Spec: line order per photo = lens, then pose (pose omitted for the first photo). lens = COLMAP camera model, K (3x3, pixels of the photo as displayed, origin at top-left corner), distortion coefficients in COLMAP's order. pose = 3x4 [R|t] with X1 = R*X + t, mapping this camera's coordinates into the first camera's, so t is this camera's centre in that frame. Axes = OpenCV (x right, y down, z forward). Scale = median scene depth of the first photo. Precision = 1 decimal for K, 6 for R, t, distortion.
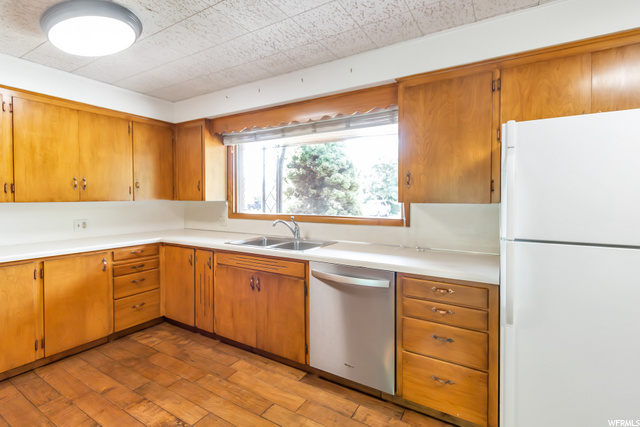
lens RADIAL K [[277.4, 0, 315.8], [0, 277.4, 199.2], [0, 0, 1]] dist [-0.000819, -0.000130]
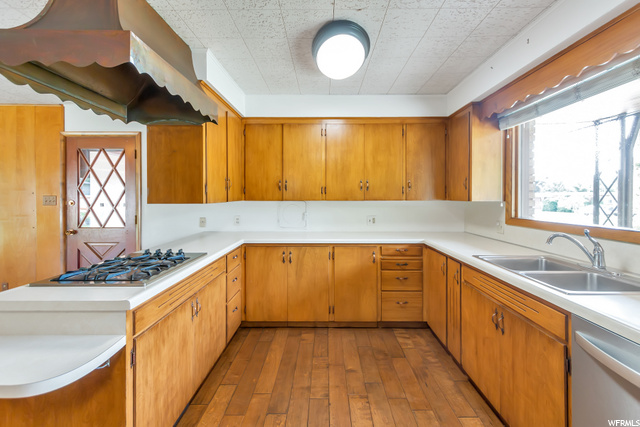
lens RADIAL K [[296.5, 0, 336.5], [0, 296.5, 196.5], [0, 0, 1]] dist [0.001715, 0.000120]
pose [[0.549420, -0.001958, -0.835544, 0.151596], [-0.004298, 0.999977, -0.005170, -0.002078], [0.835535, 0.006431, 0.549399, 0.209442]]
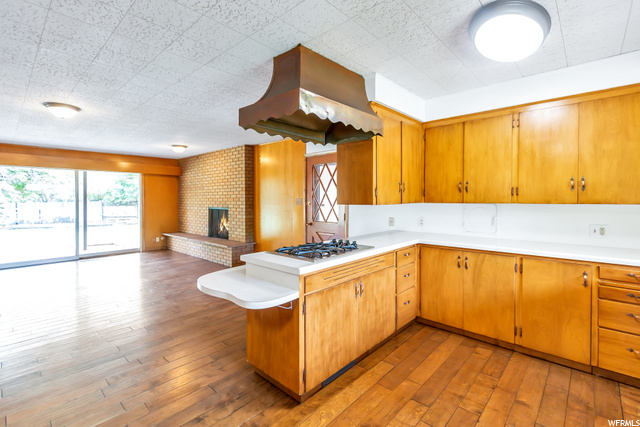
lens RADIAL K [[297.6, 0, 321.6], [0, 297.6, 201.8], [0, 0, 1]] dist [-0.000719, -0.000317]
pose [[-0.165615, 0.008521, -0.986154, 0.255478], [-0.004099, 0.999948, 0.009328, -0.003798], [0.986182, 0.005587, -0.165571, 0.348637]]
